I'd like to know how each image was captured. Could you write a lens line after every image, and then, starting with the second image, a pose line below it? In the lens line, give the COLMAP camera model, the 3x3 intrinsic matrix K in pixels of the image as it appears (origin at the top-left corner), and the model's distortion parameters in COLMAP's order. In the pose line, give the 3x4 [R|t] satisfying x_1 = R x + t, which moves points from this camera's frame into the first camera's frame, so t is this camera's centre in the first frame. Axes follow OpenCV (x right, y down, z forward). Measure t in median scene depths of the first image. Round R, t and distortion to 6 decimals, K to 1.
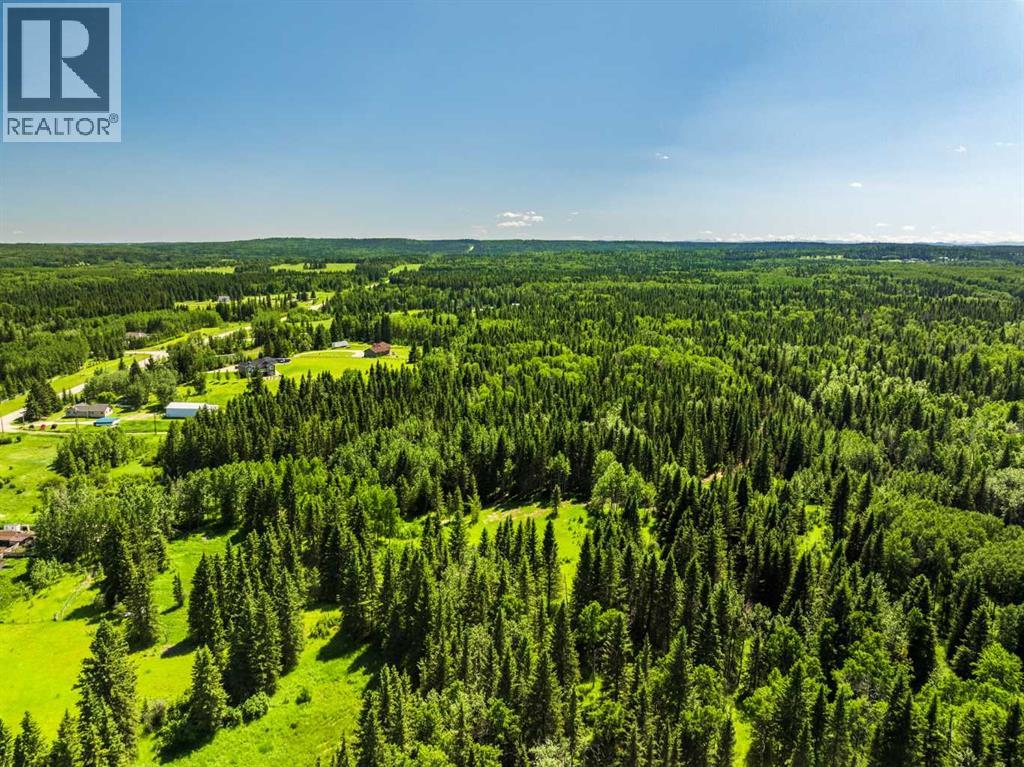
lens RADIAL K [[728.0, 0, 505.7], [0, 728.0, 382.3], [0, 0, 1]] dist [-0.044344, 0.014558]
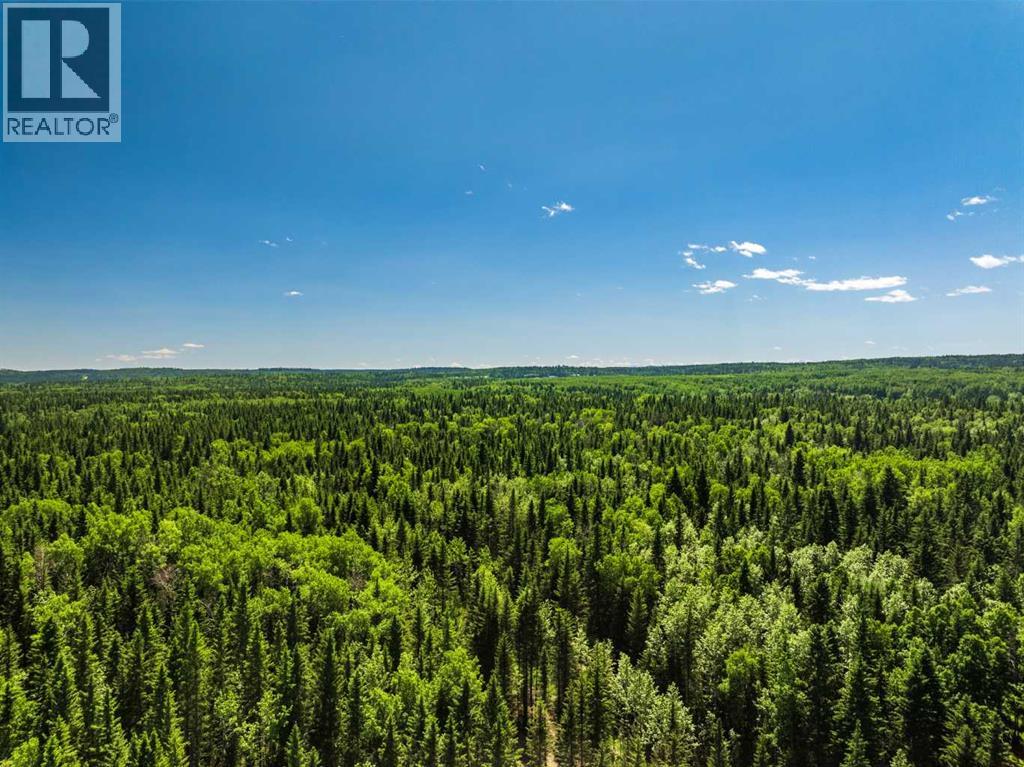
lens RADIAL K [[717.7, 0, 517.8], [0, 717.7, 383.6], [0, 0, 1]] dist [-0.018400, -0.003689]
pose [[0.884490, -0.016773, 0.466258, 0.139952], [0.097946, 0.983759, -0.150414, -0.031816], [-0.456163, 0.178708, 0.871768, 0.448065]]
